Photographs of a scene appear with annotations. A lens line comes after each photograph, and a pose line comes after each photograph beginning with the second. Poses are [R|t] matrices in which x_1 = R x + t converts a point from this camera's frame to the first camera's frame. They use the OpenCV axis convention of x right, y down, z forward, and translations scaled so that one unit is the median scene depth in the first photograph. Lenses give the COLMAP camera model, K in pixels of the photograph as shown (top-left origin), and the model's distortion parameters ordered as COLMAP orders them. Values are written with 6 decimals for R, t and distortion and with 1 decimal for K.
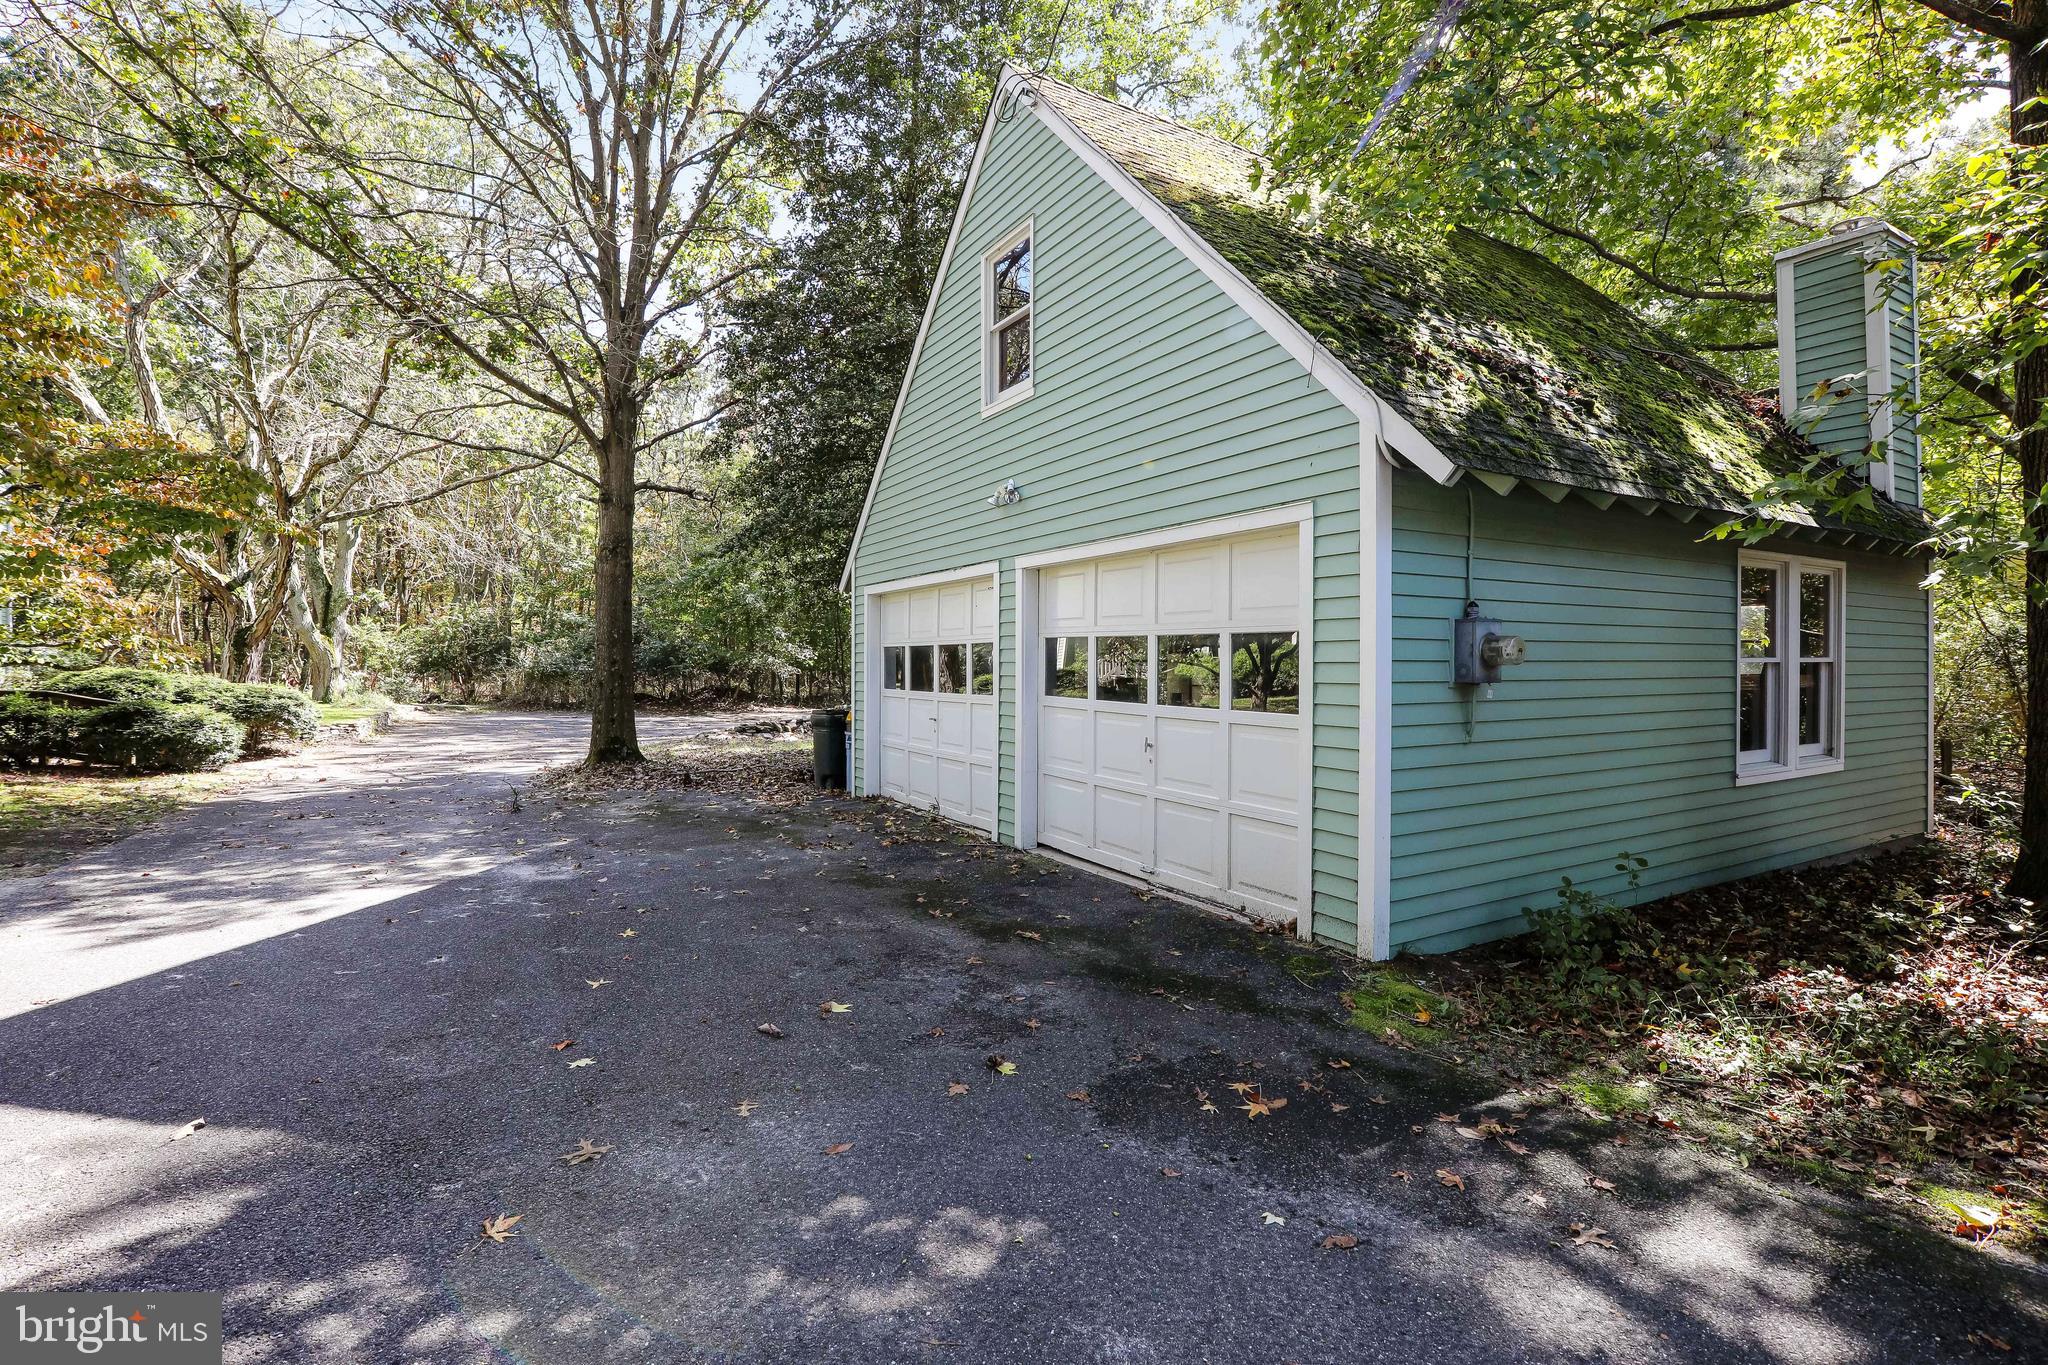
lens RADIAL K [[928.1, 0, 1021.2], [0, 928.1, 660.7], [0, 0, 1]] dist [-0.016134, 0.000666]
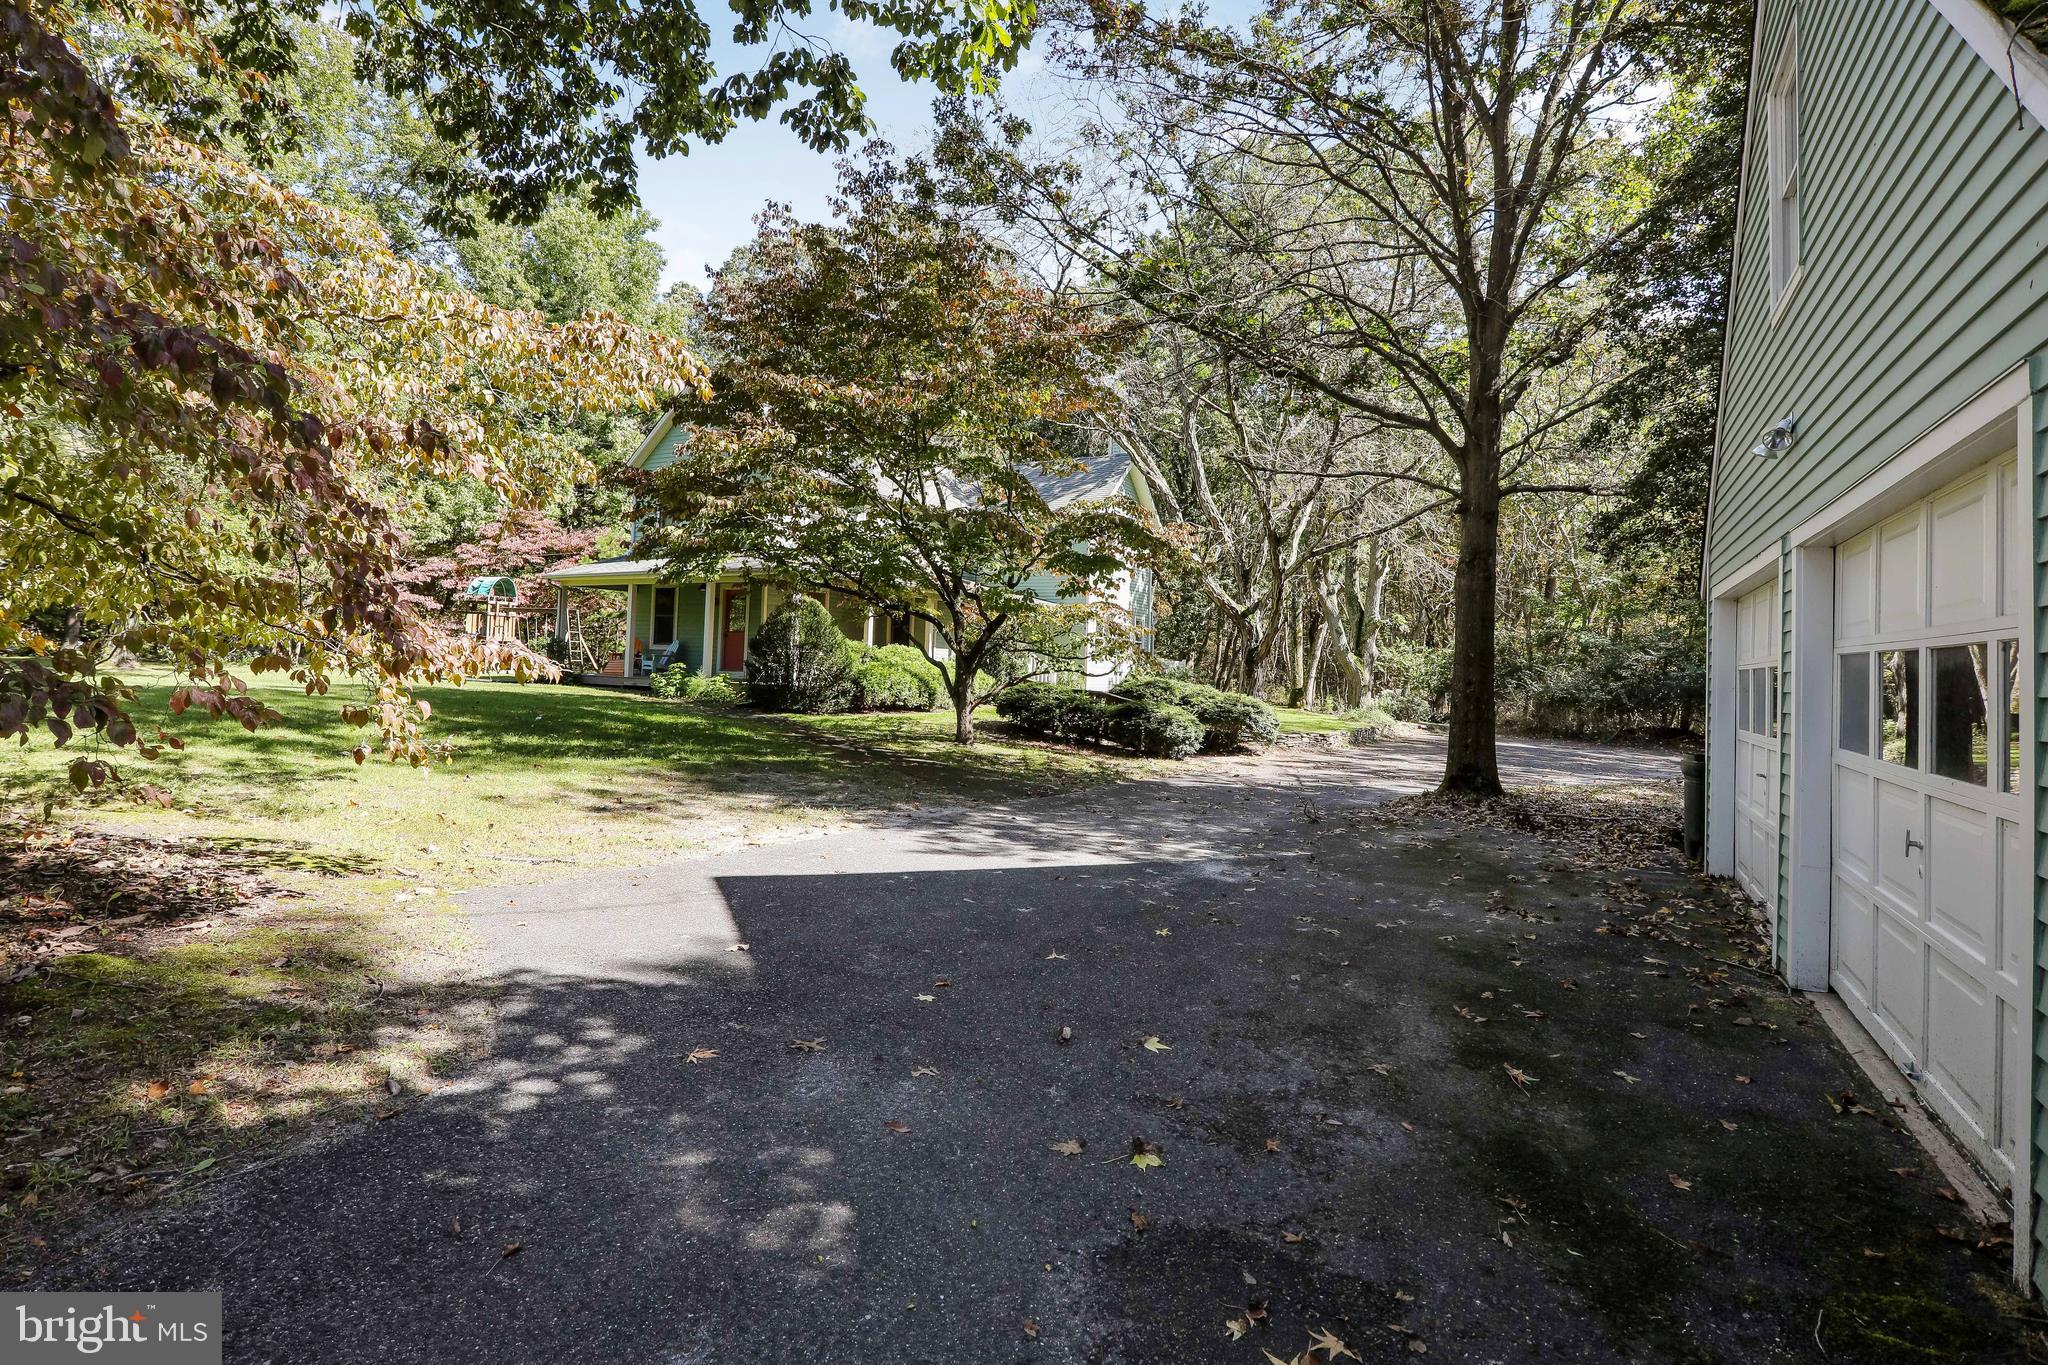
lens RADIAL K [[984.4, 0, 1022.0], [0, 984.4, 641.0], [0, 0, 1]] dist [-0.017545, 0.000750]
pose [[0.506069, -0.007047, -0.862464, 0.446885], [-0.033217, 0.999066, -0.027654, 0.003567], [0.861853, 0.042643, 0.505362, 0.289640]]
